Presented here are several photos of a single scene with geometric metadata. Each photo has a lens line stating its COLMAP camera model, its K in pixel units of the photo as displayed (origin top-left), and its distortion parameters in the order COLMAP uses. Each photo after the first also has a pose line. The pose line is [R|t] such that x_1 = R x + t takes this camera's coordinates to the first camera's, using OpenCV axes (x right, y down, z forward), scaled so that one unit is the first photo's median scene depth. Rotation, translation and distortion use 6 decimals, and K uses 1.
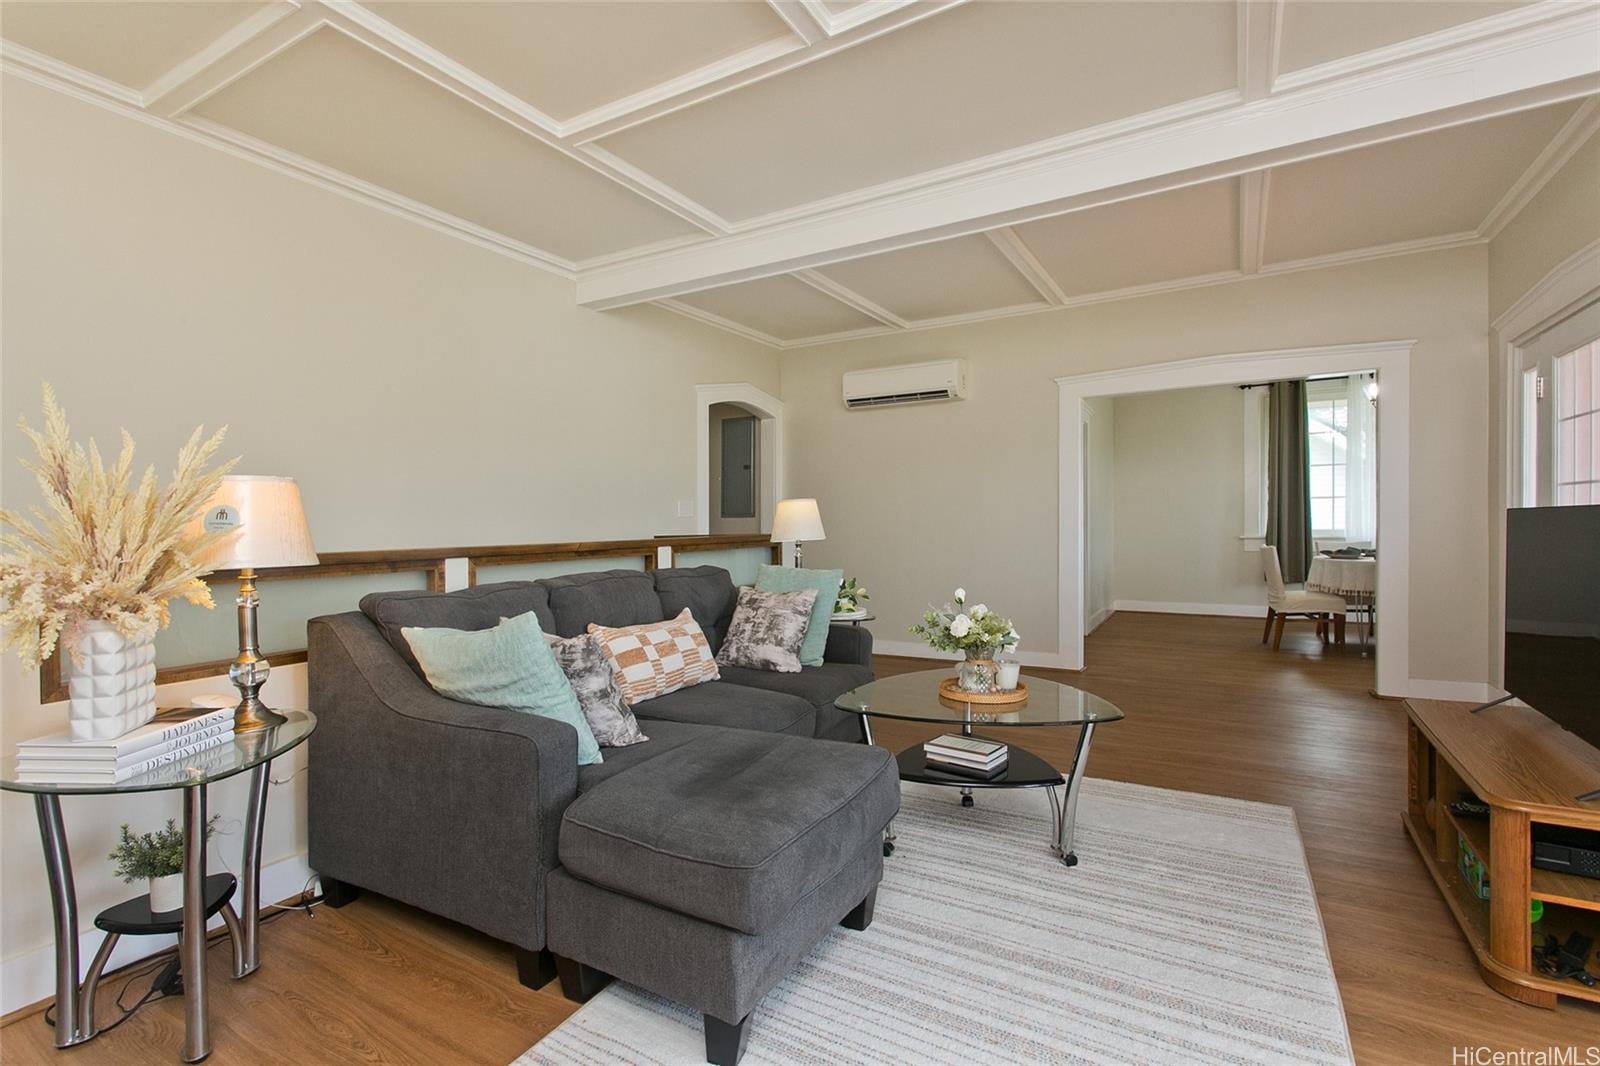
lens RADIAL K [[747.1, 0, 812.8], [0, 747.1, 527.2], [0, 0, 1]] dist [0.000643, 0.001988]
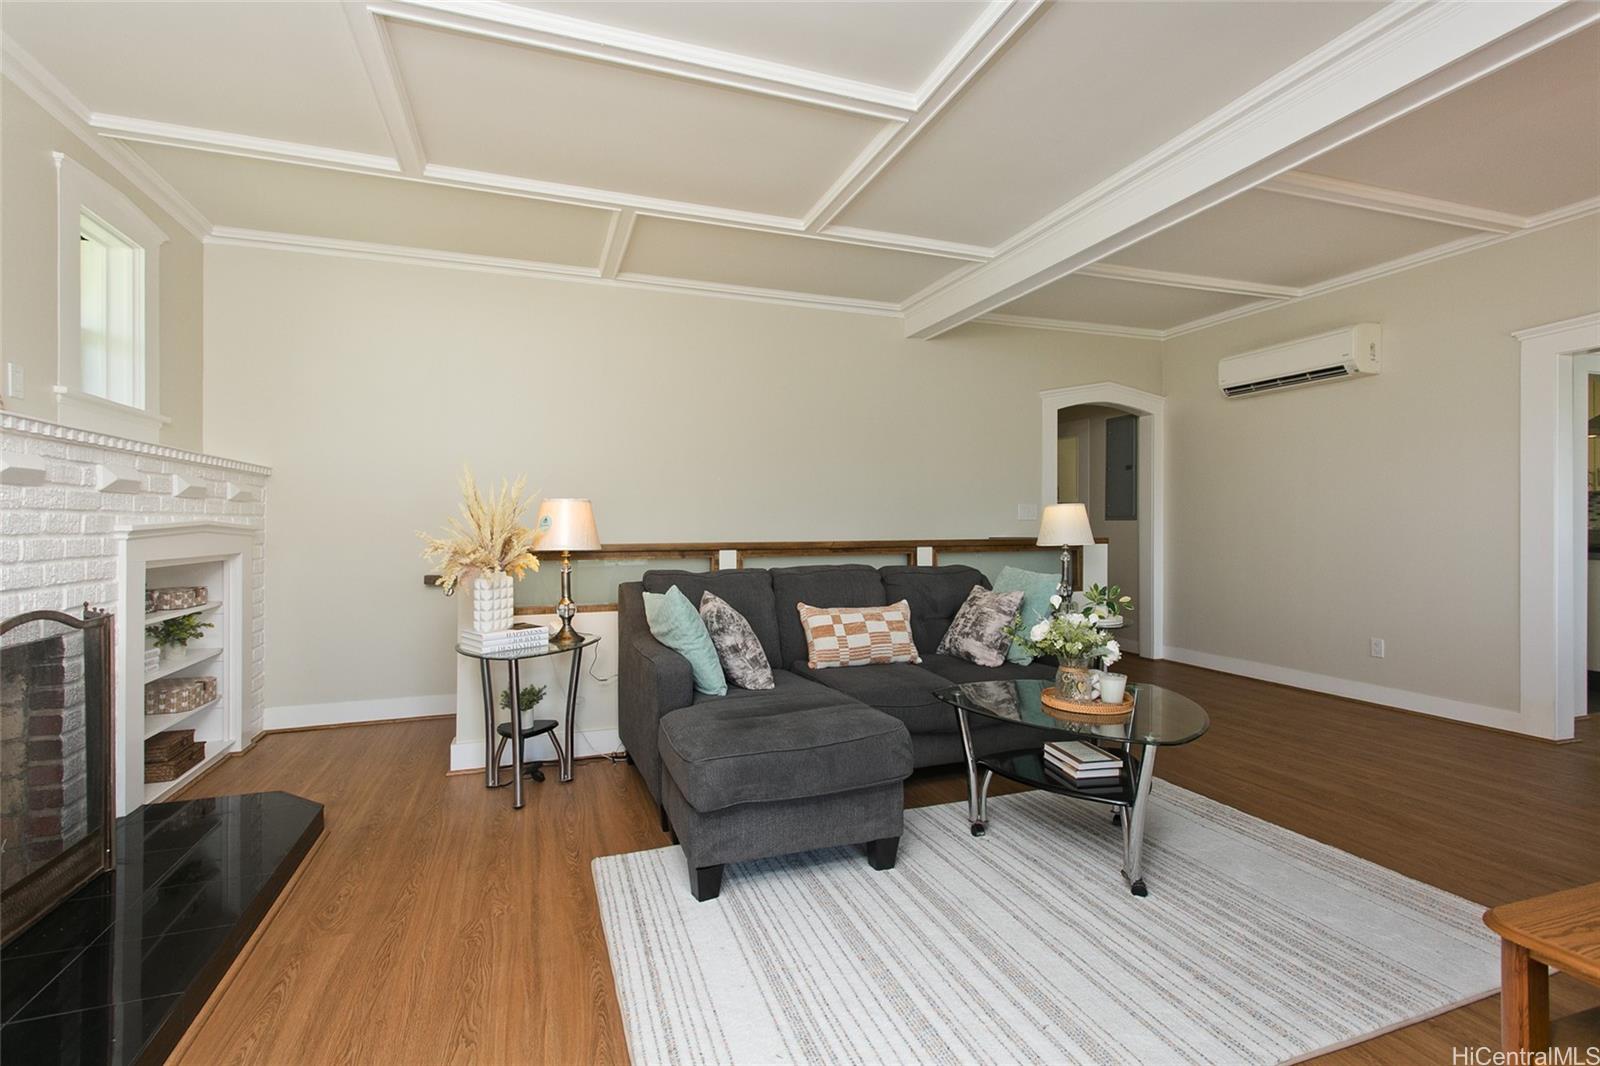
lens RADIAL K [[747.1, 0, 805.0], [0, 747.1, 523.5], [0, 0, 1]] dist [0.000643, 0.001988]
pose [[0.771317, 0.010021, -0.636372, 0.571903], [-0.012177, 0.999925, 0.000987, -0.012215], [0.636335, 0.006987, 0.771382, -0.001111]]
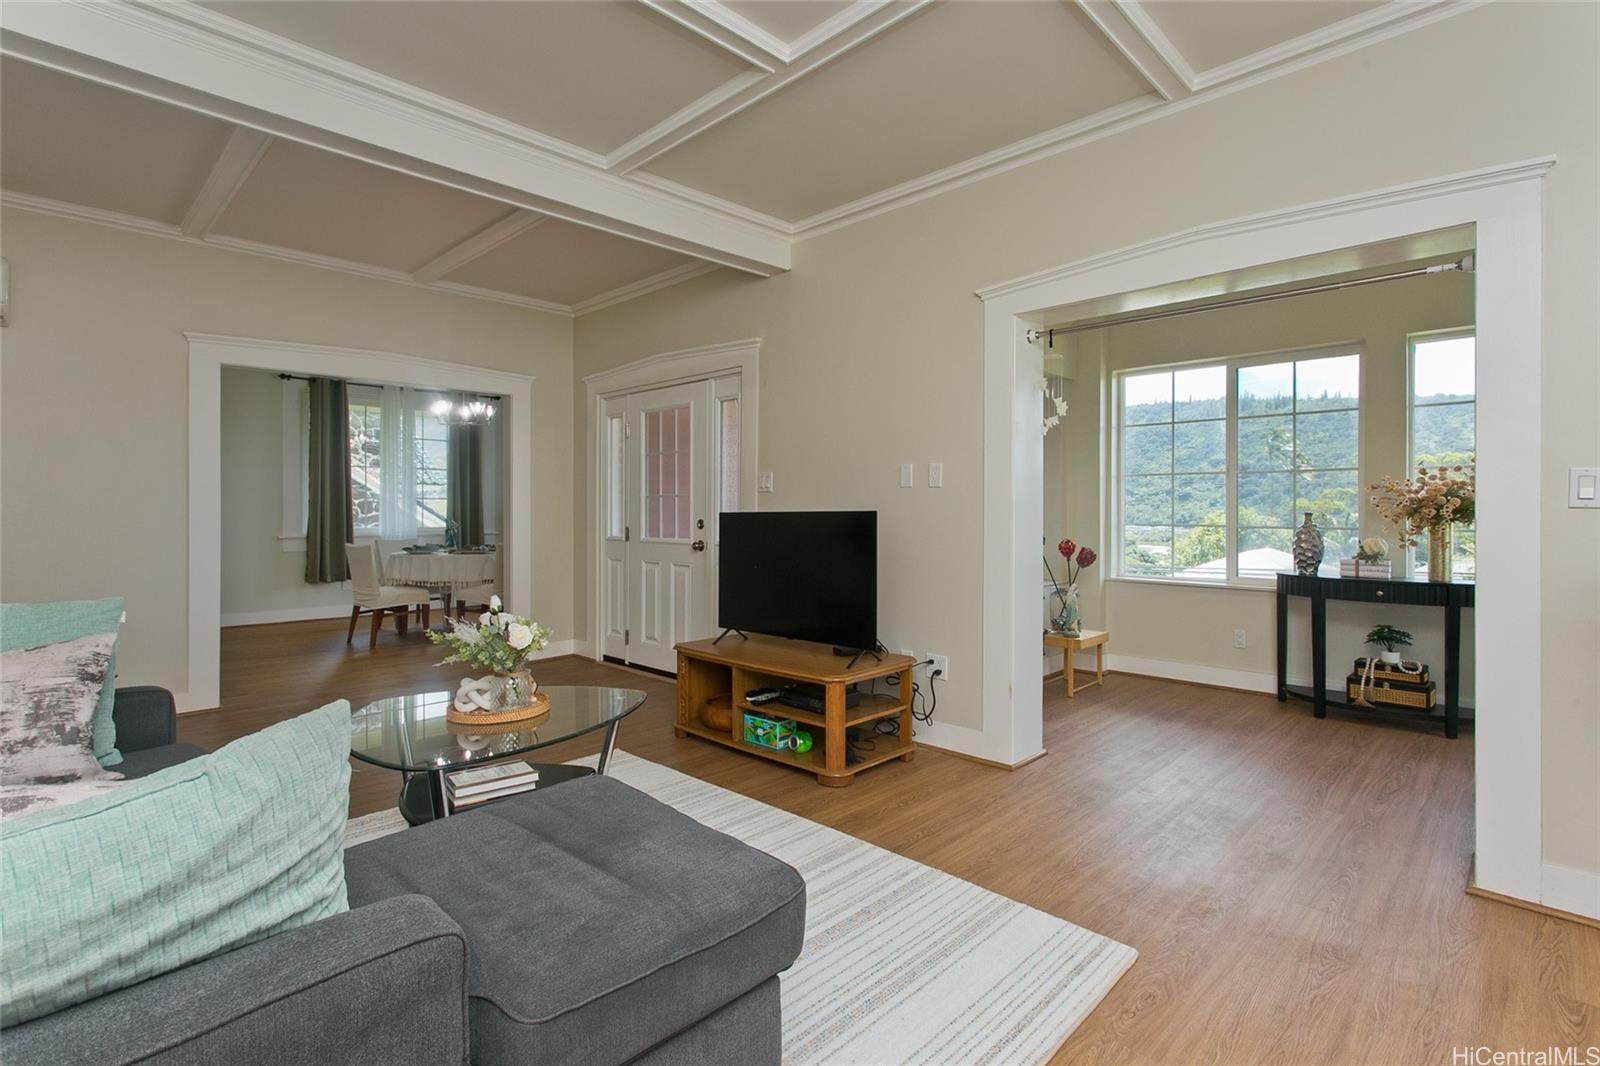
lens RADIAL K [[747.1, 0, 809.2], [0, 747.1, 521.0], [0, 0, 1]] dist [0.000643, 0.001988]
pose [[0.245621, 0.003744, 0.969359, -0.565500], [0.003450, 0.999983, -0.004736, 0.001035], [-0.969360, 0.004507, 0.245603, 0.434343]]
